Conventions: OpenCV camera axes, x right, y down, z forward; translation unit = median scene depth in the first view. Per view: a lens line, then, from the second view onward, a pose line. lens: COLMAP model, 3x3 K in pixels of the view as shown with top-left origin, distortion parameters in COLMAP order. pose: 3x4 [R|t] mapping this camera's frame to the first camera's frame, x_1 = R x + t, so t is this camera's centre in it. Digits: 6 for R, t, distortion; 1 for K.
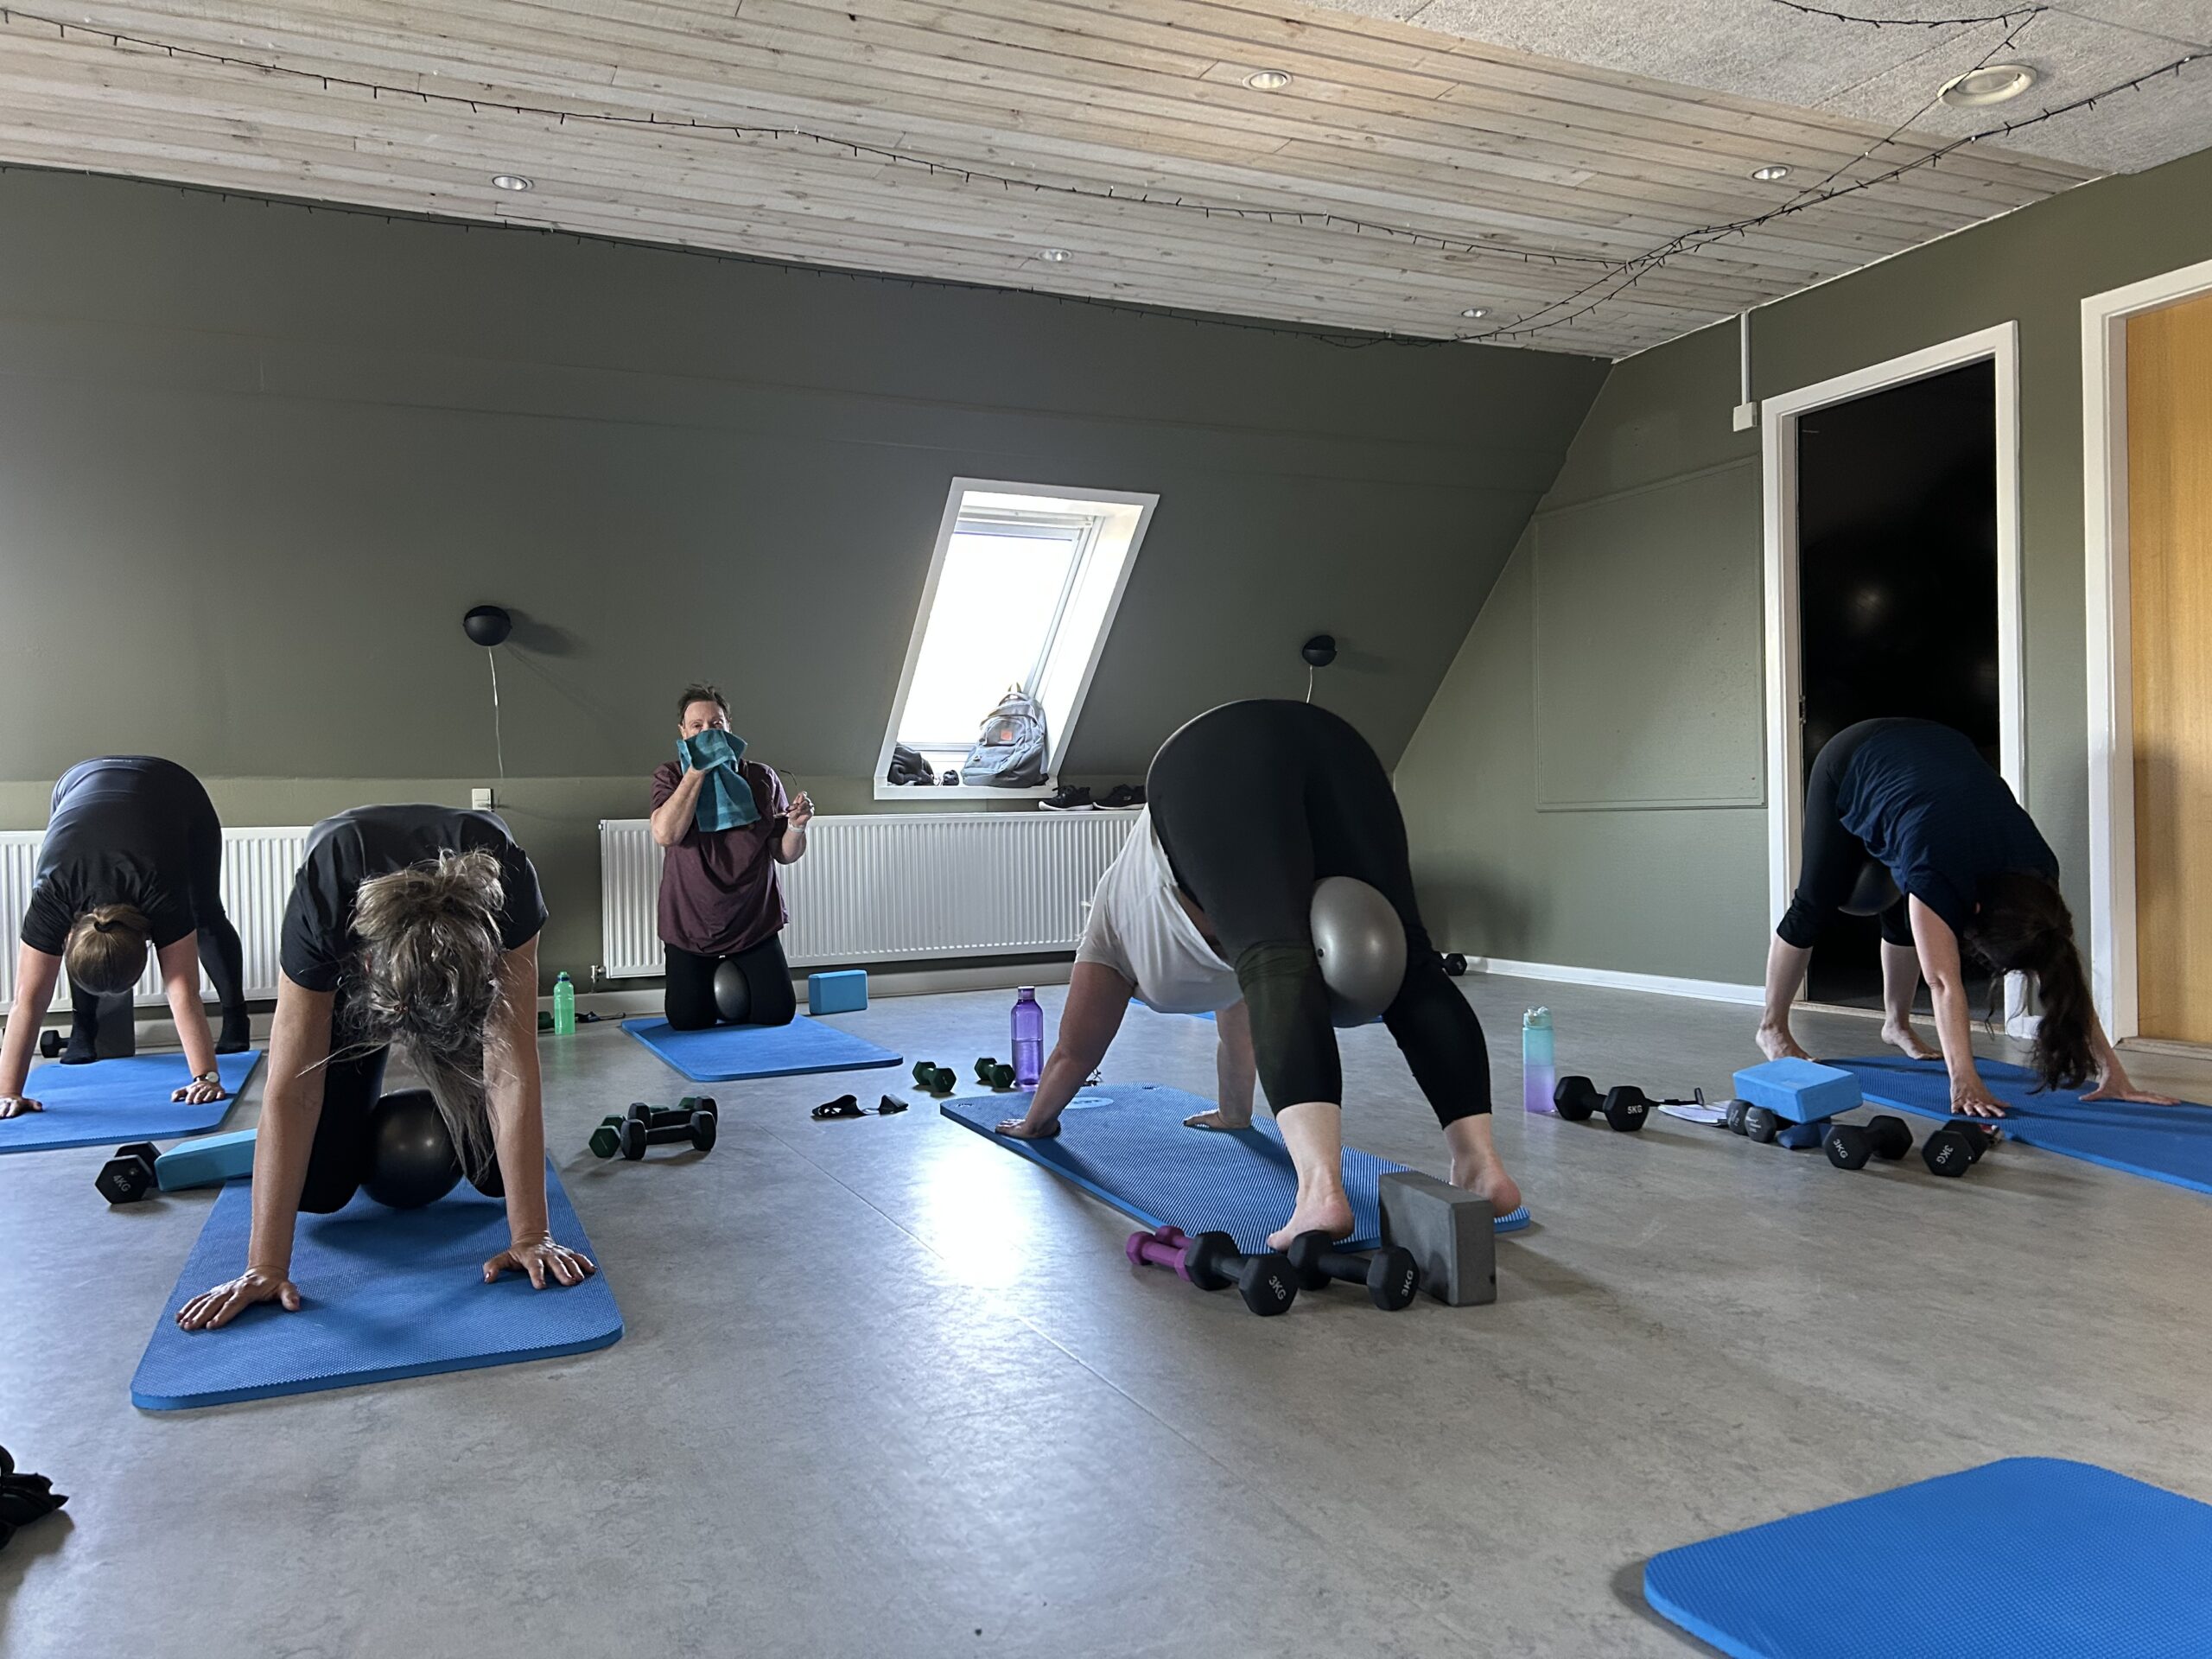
lens RADIAL K [[1643.6, 0, 1104.0], [0, 1643.6, 828.6], [0, 0, 1]] dist [0.022464, -0.035995]
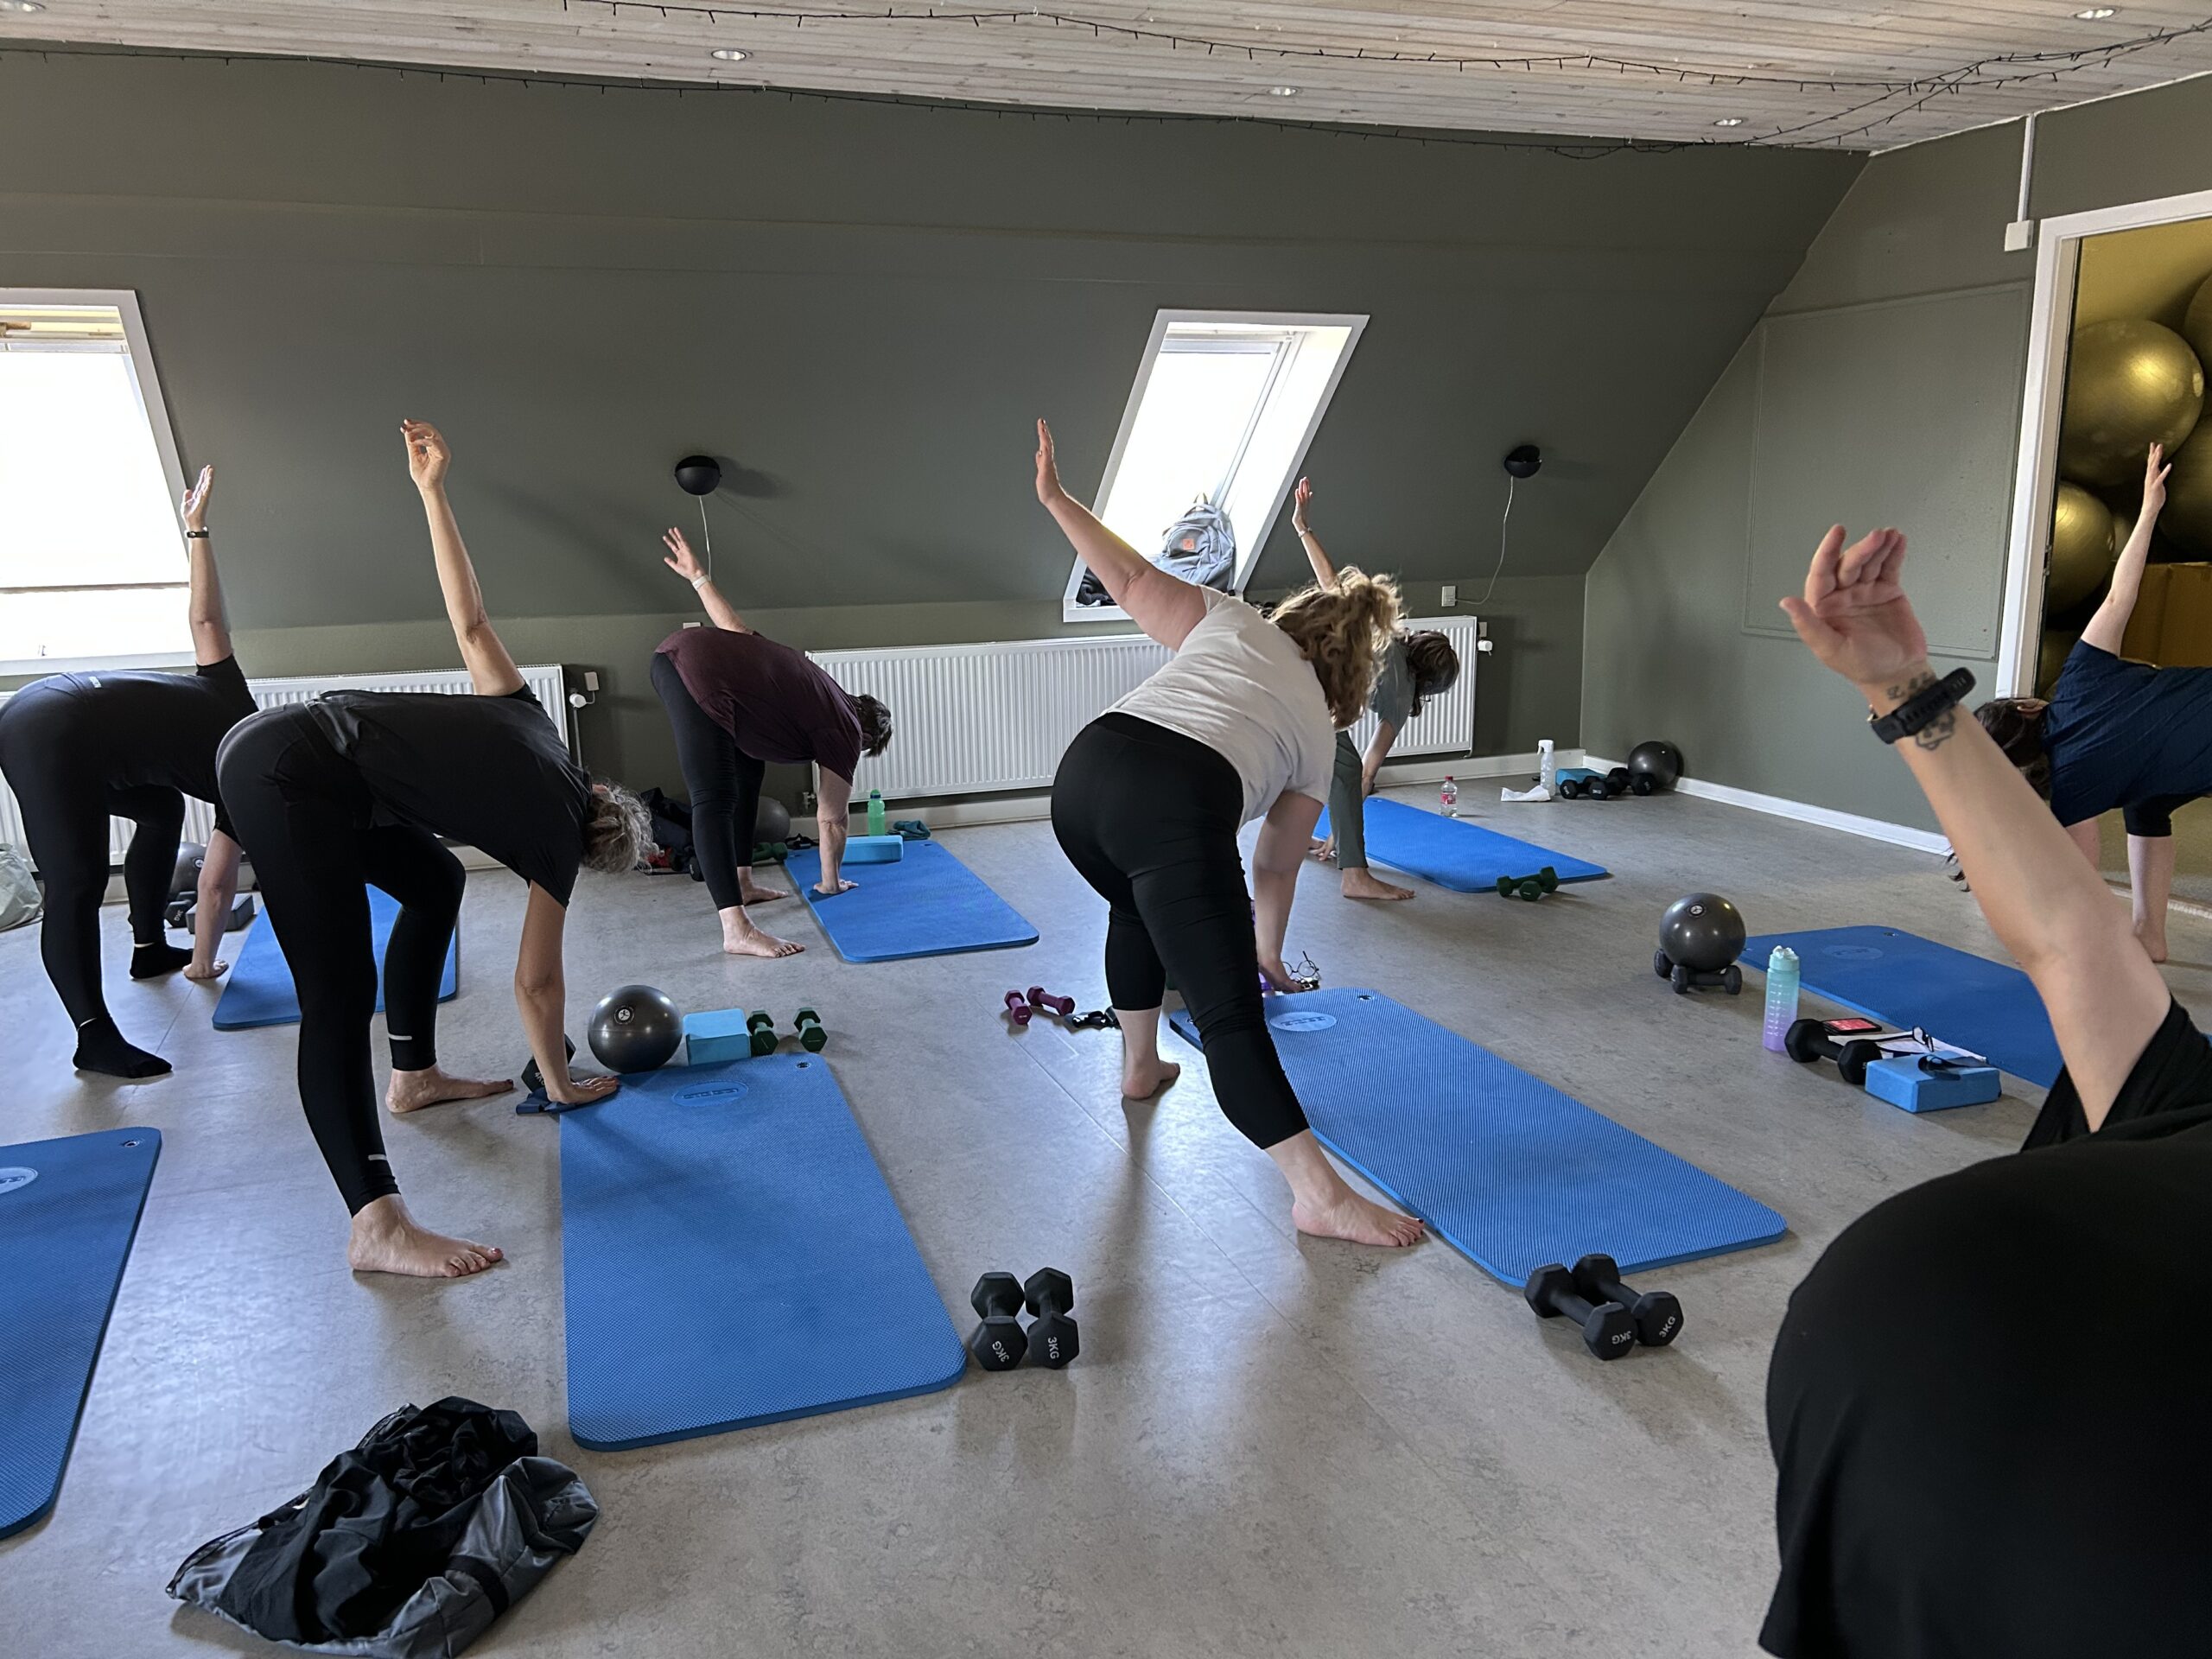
lens RADIAL K [[1643.6, 0, 1094.5], [0, 1643.6, 849.4], [0, 0, 1]] dist [0.022464, -0.035995]
pose [[0.996719, 0.018741, -0.078745, -0.052314], [-0.002760, 0.980131, 0.198330, -0.105957], [0.080898, -0.197462, 0.976967, -0.009166]]
